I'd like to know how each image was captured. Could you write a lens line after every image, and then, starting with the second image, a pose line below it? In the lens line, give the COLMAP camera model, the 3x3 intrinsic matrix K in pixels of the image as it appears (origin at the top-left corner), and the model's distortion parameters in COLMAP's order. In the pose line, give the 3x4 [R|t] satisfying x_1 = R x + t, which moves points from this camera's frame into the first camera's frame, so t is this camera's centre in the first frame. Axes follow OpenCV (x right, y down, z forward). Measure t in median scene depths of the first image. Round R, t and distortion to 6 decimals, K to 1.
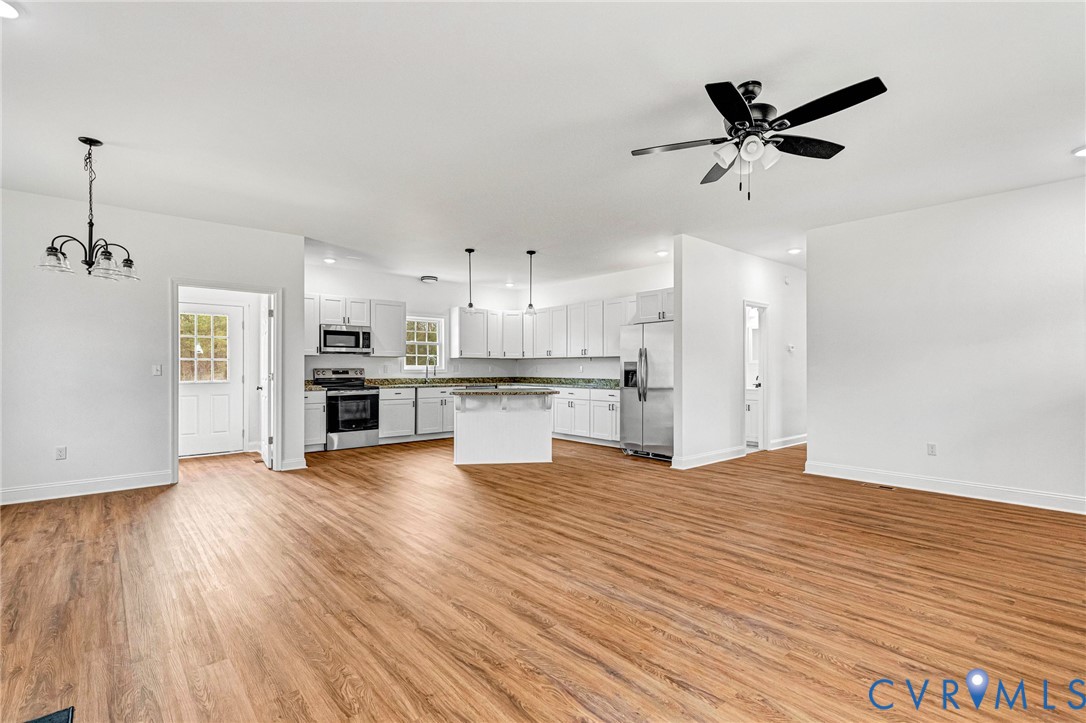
lens RADIAL K [[512.6, 0, 544.7], [0, 512.6, 367.5], [0, 0, 1]] dist [0.010785, -0.000387]
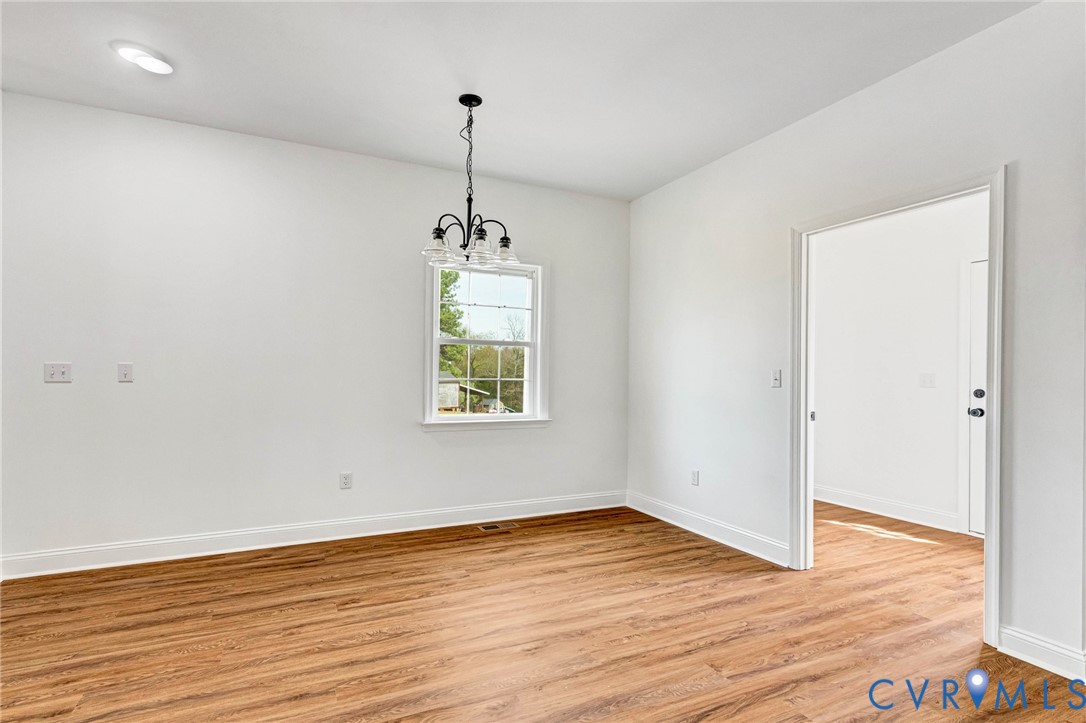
lens RADIAL K [[529.9, 0, 544.9], [0, 529.9, 372.7], [0, 0, 1]] dist [0.089793, -0.033388]
pose [[-0.256287, -0.014227, -0.966496, -0.043147], [-0.011859, 0.999863, -0.011574, 0.006766], [0.966528, 0.008496, -0.256420, 0.719672]]
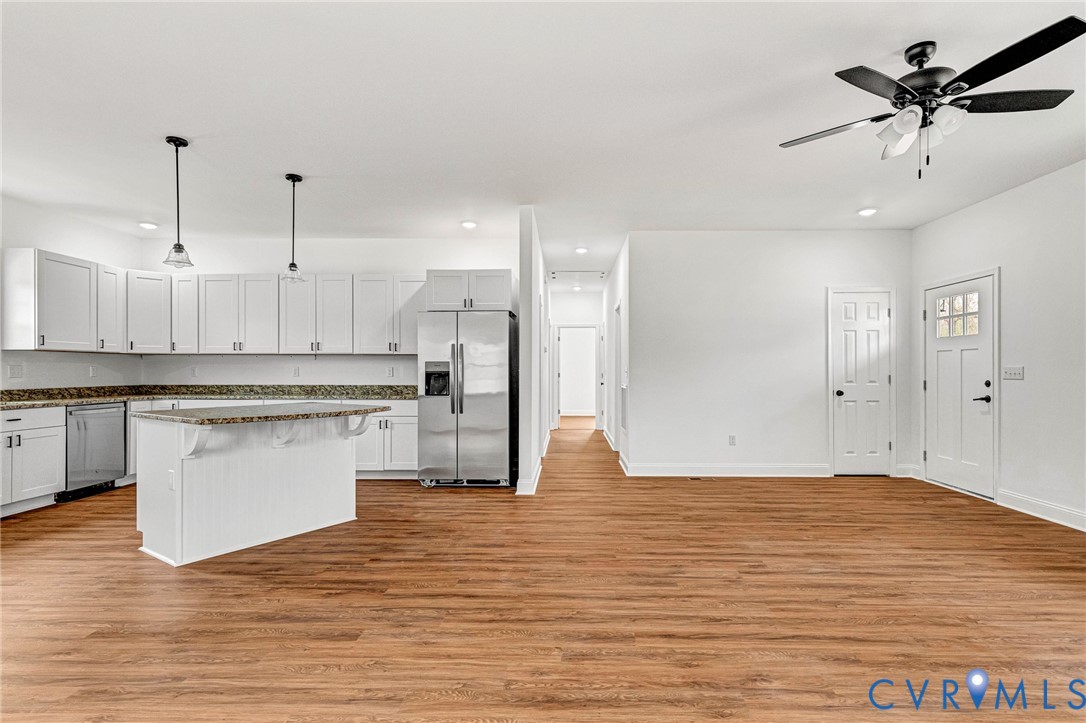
lens RADIAL K [[531.0, 0, 558.4], [0, 531.0, 371.3], [0, 0, 1]] dist [0.010673, -0.000096]
pose [[0.669901, -0.002148, 0.742447, -0.294541], [-0.000809, 0.999993, 0.003623, 0.000323], [-0.742450, -0.003027, 0.669895, 0.365144]]
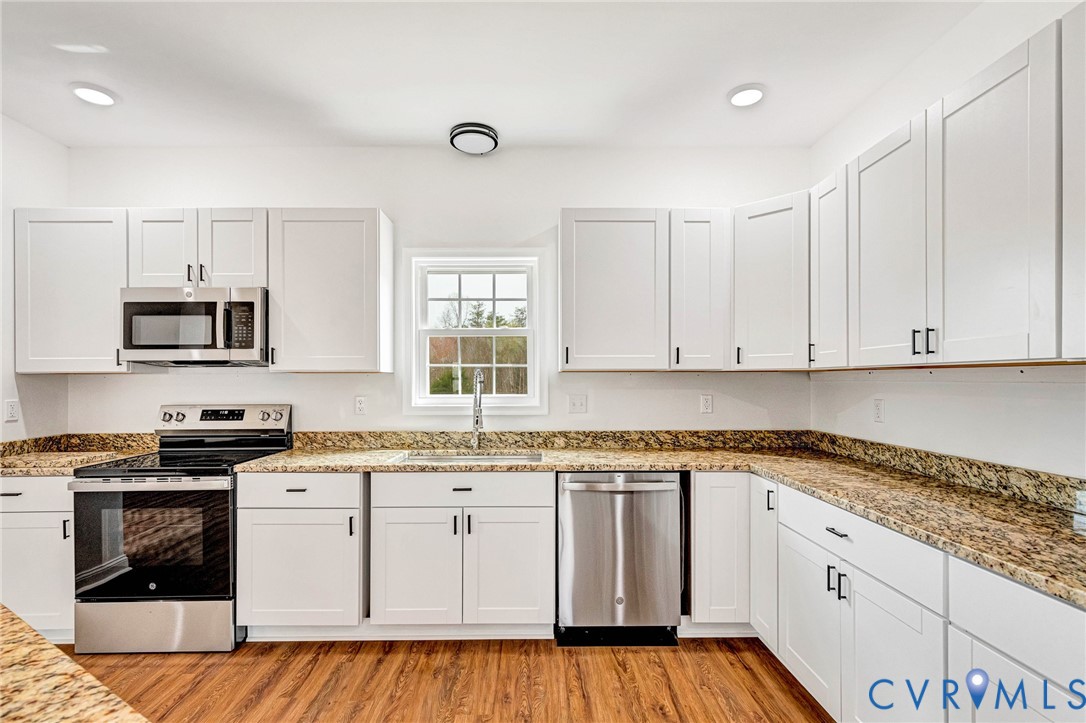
lens RADIAL K [[516.1, 0, 534.5], [0, 516.1, 380.0], [0, 0, 1]] dist [0.006977, -0.000364]
pose [[0.759289, -0.003522, -0.650744, 0.033550], [0.005272, 0.999986, 0.000739, -0.018875], [0.650732, -0.003992, 0.759297, 1.031134]]
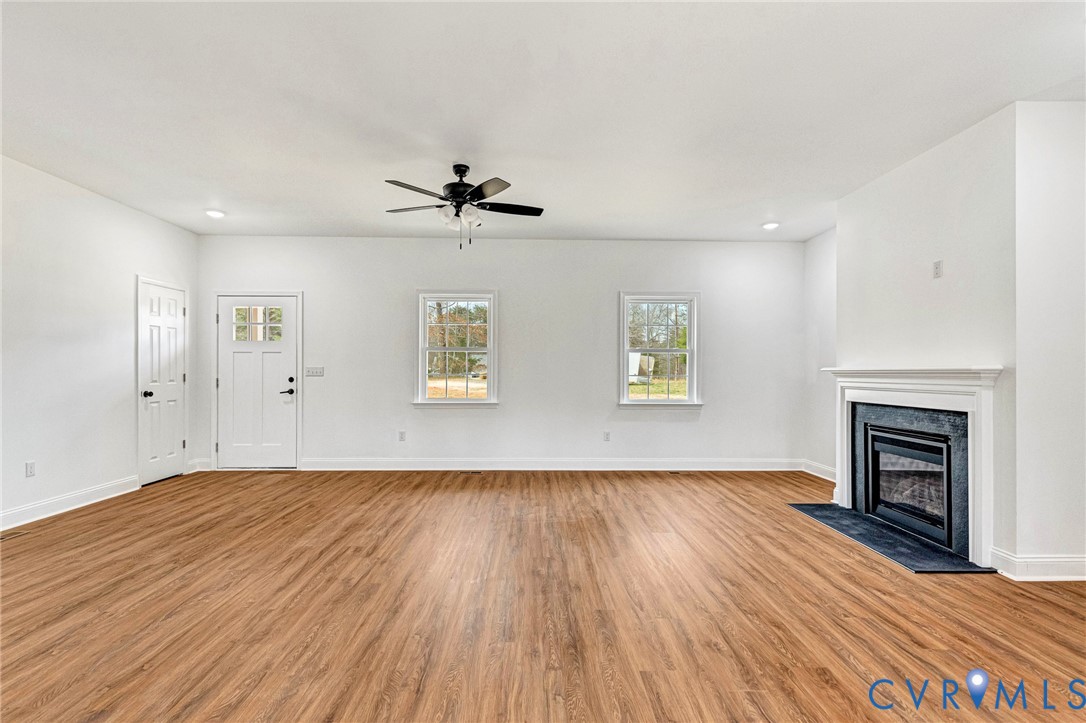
lens RADIAL K [[512.6, 0, 544.7], [0, 512.6, 367.5], [0, 0, 1]] dist [0.010785, -0.000387]
pose [[-0.772029, -0.000321, 0.635587, -0.281280], [-0.005555, 0.999965, -0.006243, 0.000930], [-0.635563, -0.008350, -0.772004, 0.826528]]
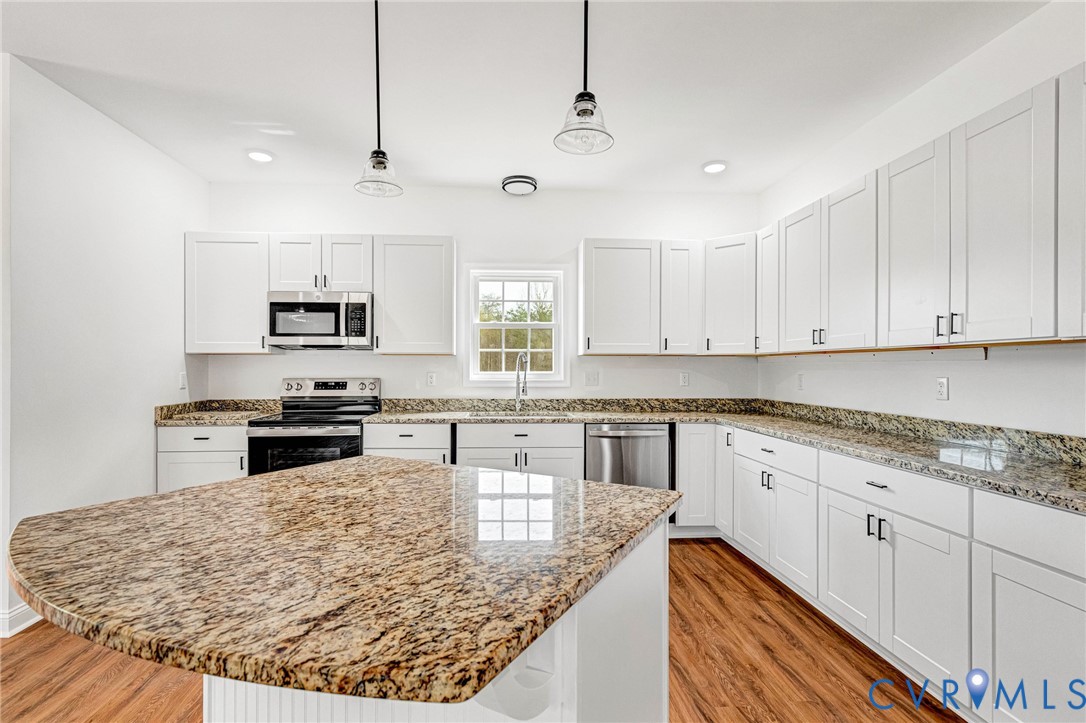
lens RADIAL K [[524.0, 0, 524.9], [0, 524.0, 368.6], [0, 0, 1]] dist [0.011556, -0.000627]
pose [[0.792226, 0.001563, -0.610226, 0.089821], [-0.000109, 0.999997, 0.002420, -0.010790], [0.610228, -0.001851, 0.792224, 0.844745]]
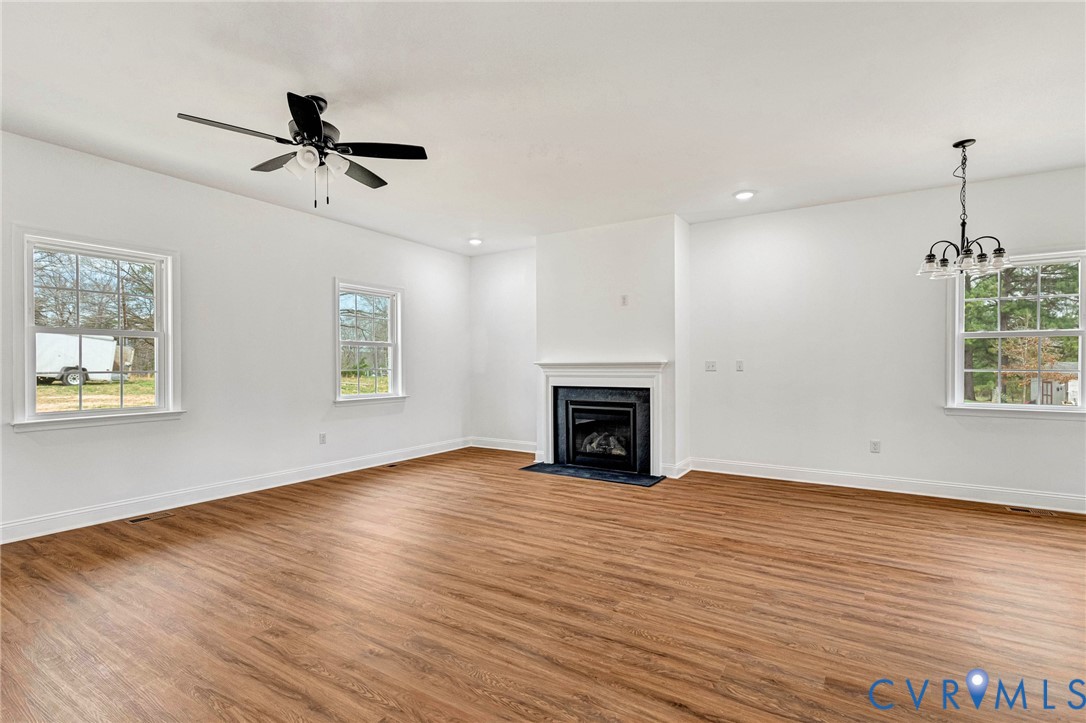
lens RADIAL K [[510.7, 0, 549.1], [0, 510.7, 363.0], [0, 0, 1]] dist [0.006280, -0.000352]
pose [[-0.955396, -0.000822, -0.295326, 0.108704], [0.000951, 0.999982, -0.005861, 0.003051], [0.295326, -0.005880, -0.955379, 0.926330]]
